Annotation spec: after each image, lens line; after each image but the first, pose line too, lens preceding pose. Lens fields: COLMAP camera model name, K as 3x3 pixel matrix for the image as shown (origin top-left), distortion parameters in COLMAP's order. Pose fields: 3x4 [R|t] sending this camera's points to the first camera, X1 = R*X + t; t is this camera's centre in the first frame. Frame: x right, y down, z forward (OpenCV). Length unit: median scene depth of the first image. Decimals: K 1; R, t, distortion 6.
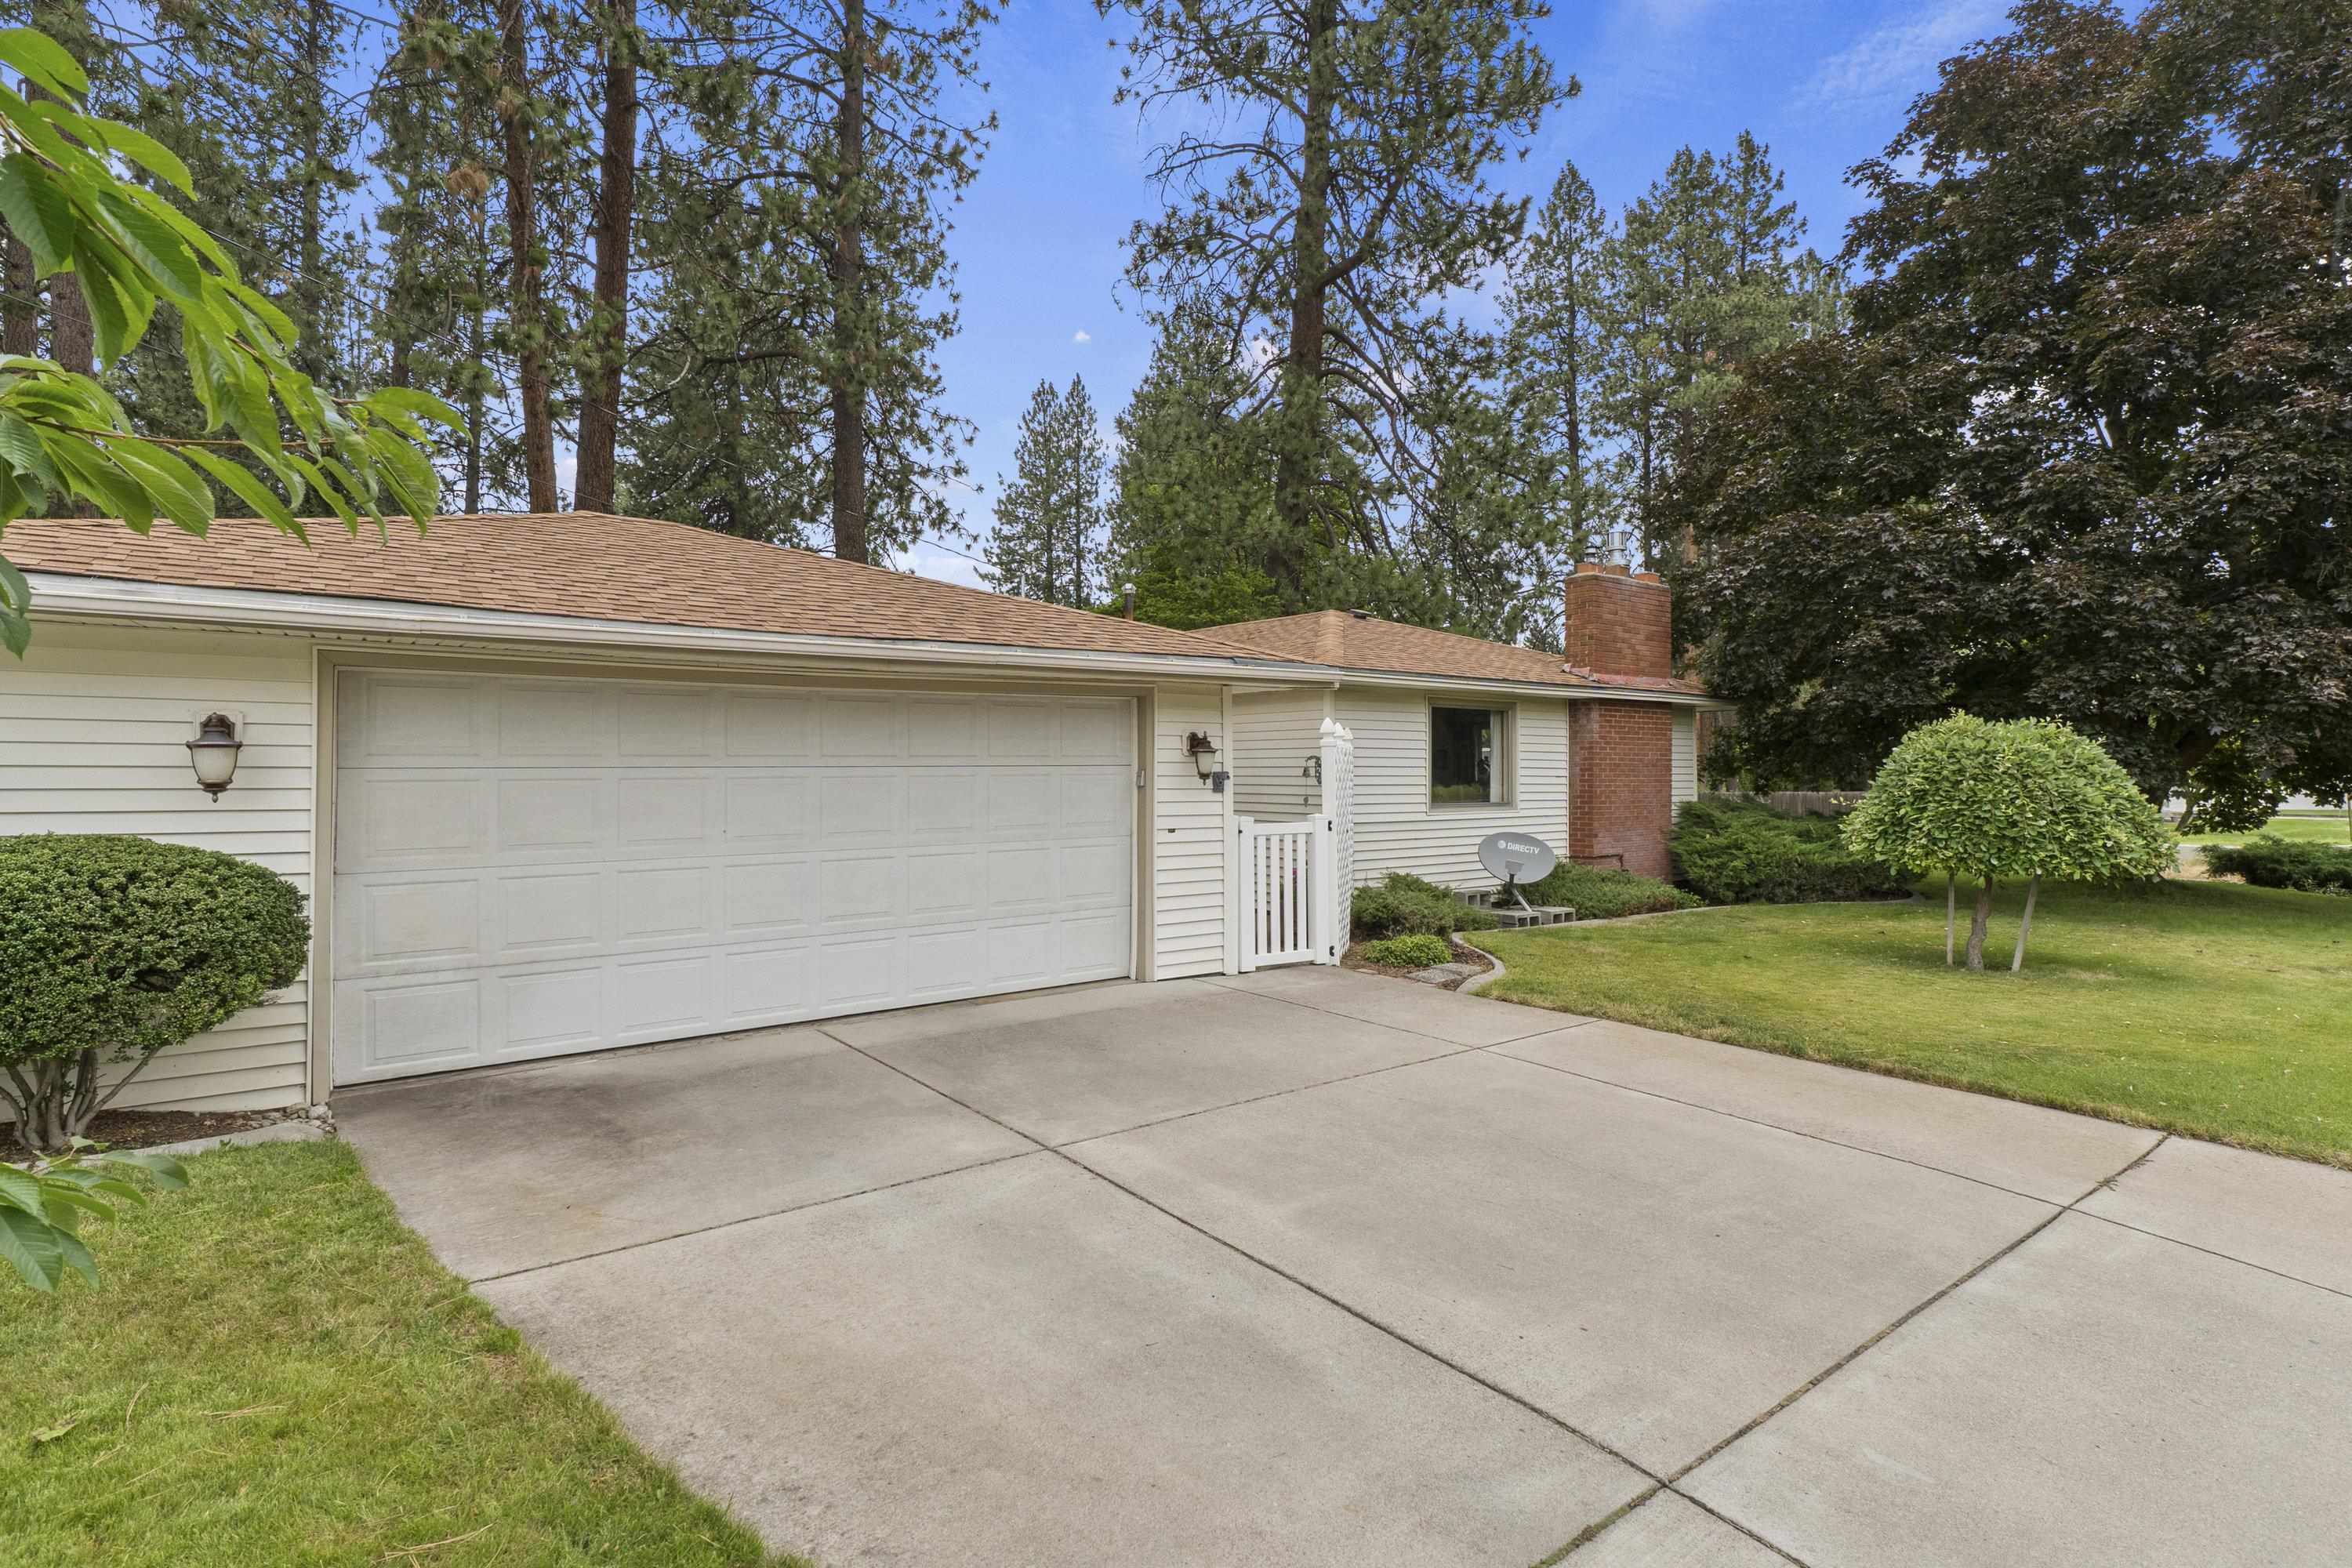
lens RADIAL K [[1137.1, 0, 1184.0], [0, 1137.1, 778.6], [0, 0, 1]] dist [-0.001745, -0.000467]
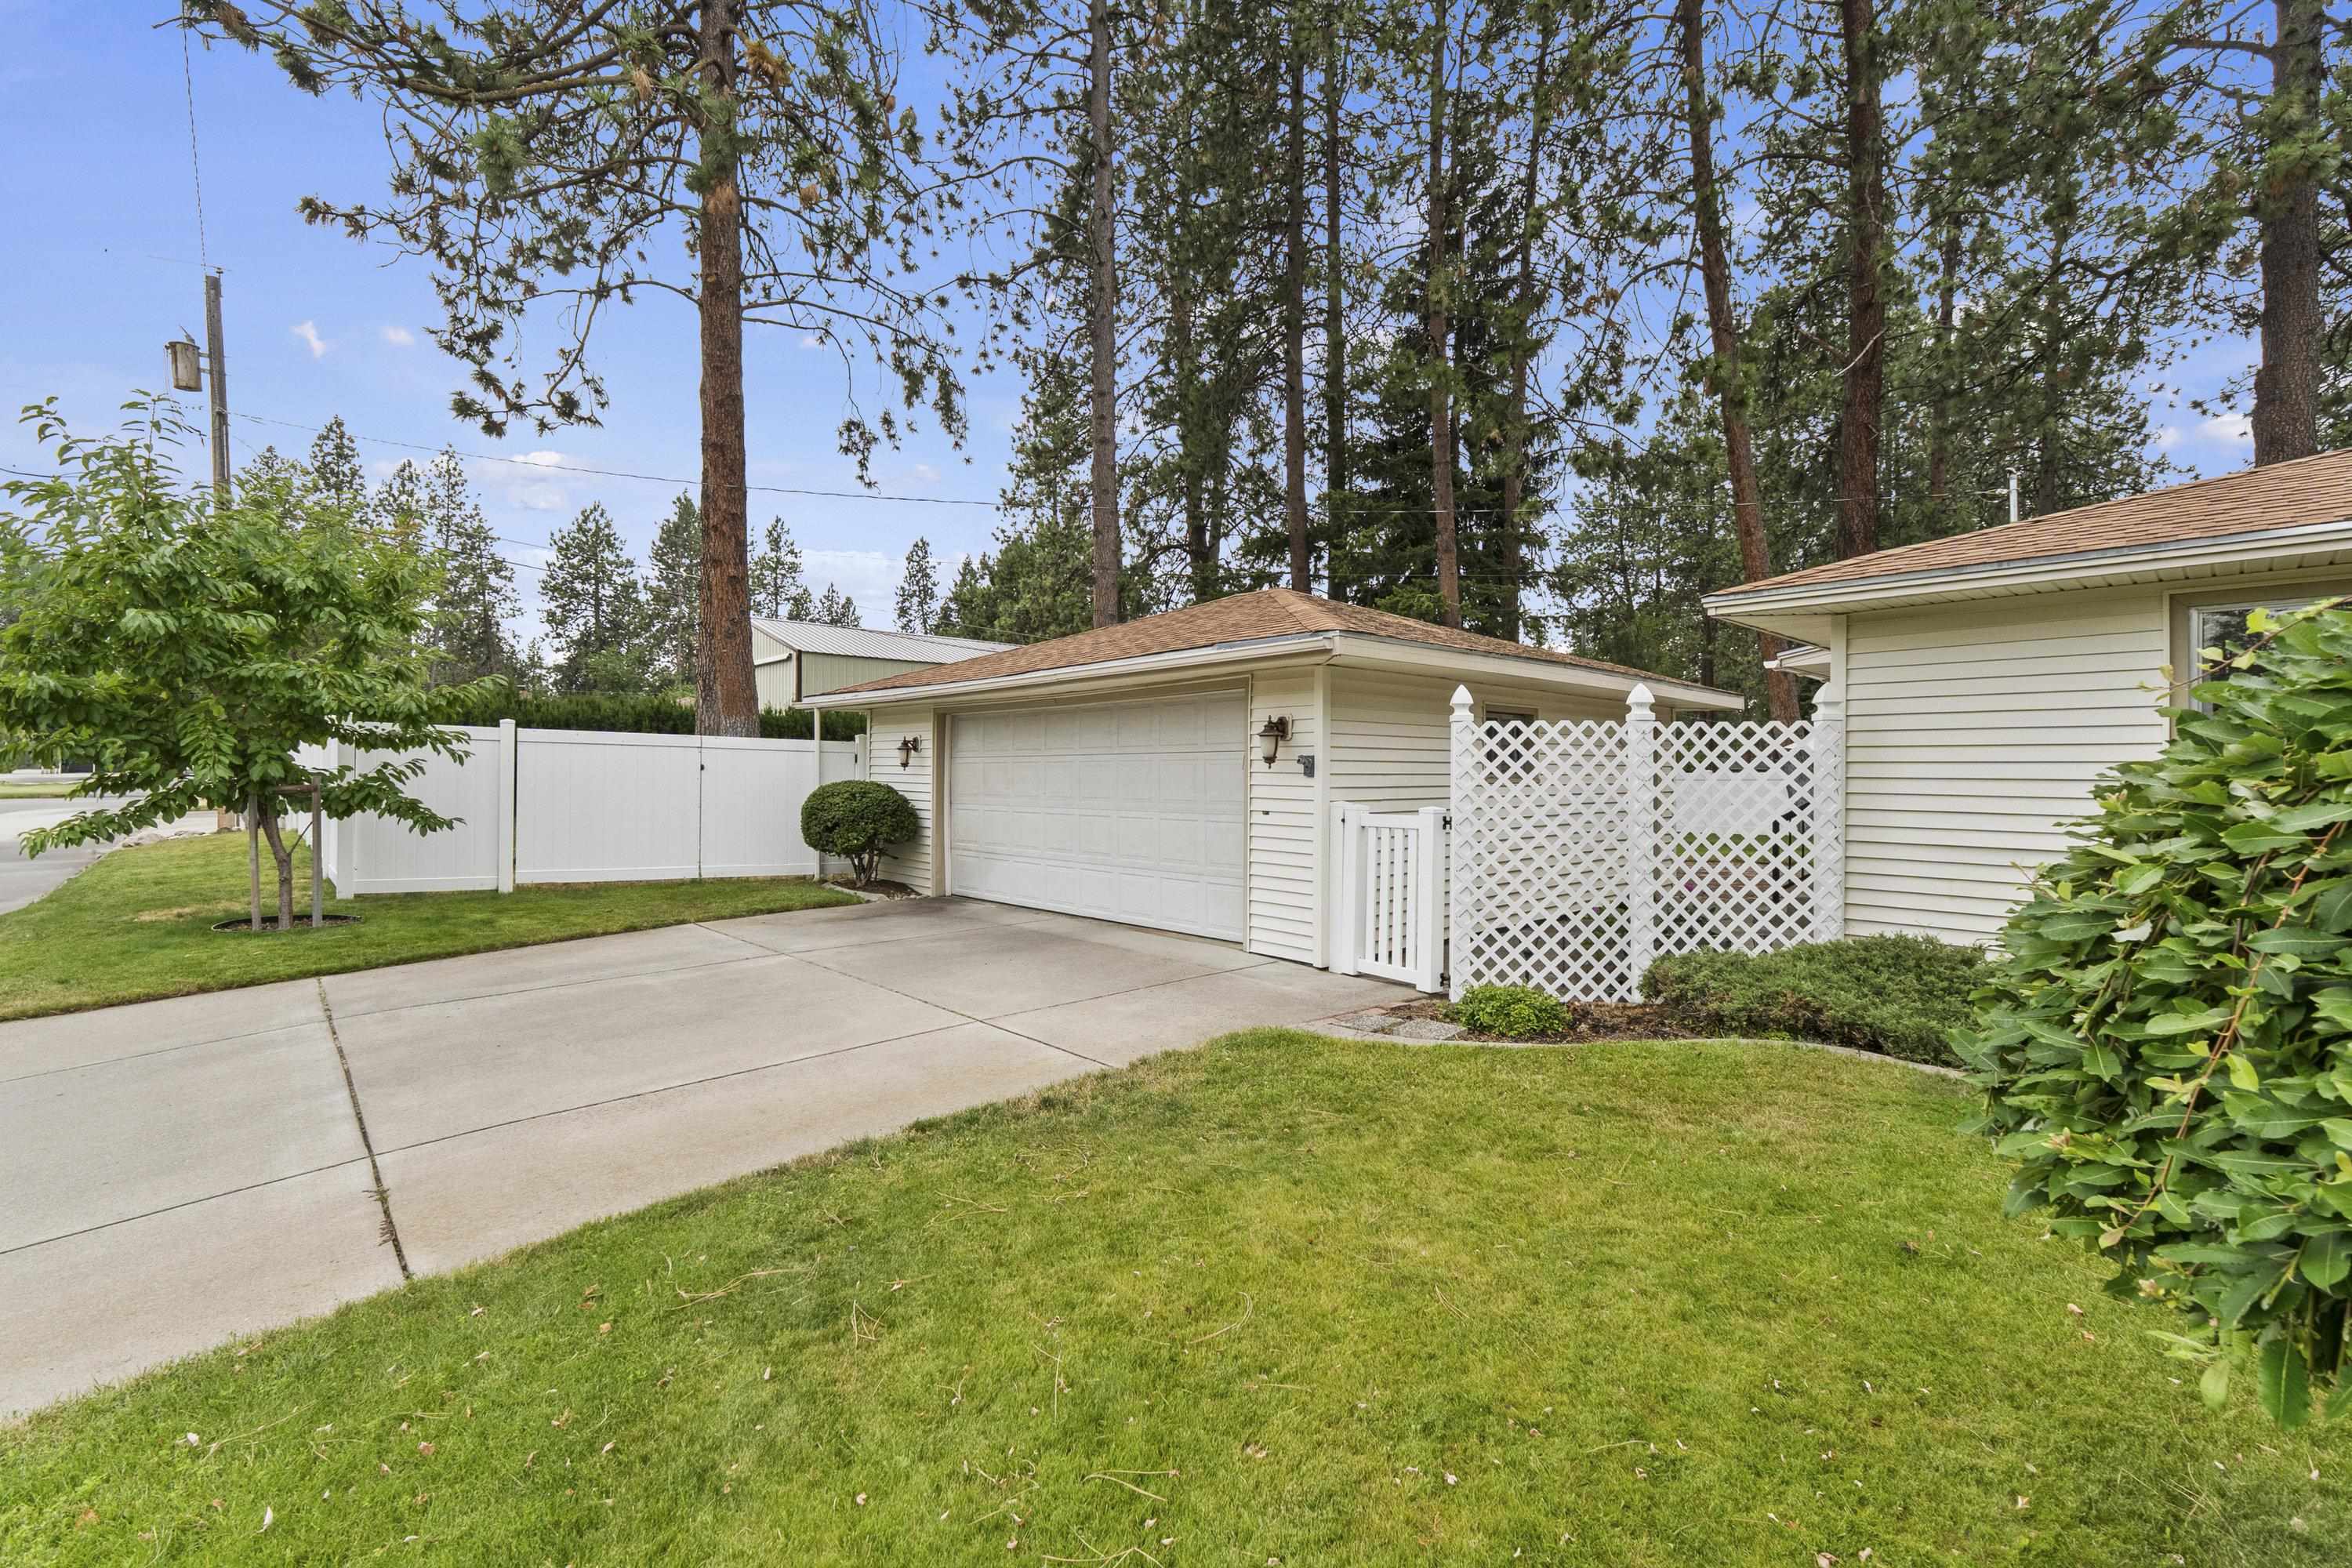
lens RADIAL K [[997.5, 0, 1177.0], [0, 997.5, 783.8], [0, 0, 1]] dist [0.002593, 0.002055]
pose [[0.098846, 0.011696, -0.995034, 1.146055], [-0.009515, 0.999896, 0.010808, 0.013233], [0.995057, 0.008399, 0.098947, 1.068039]]
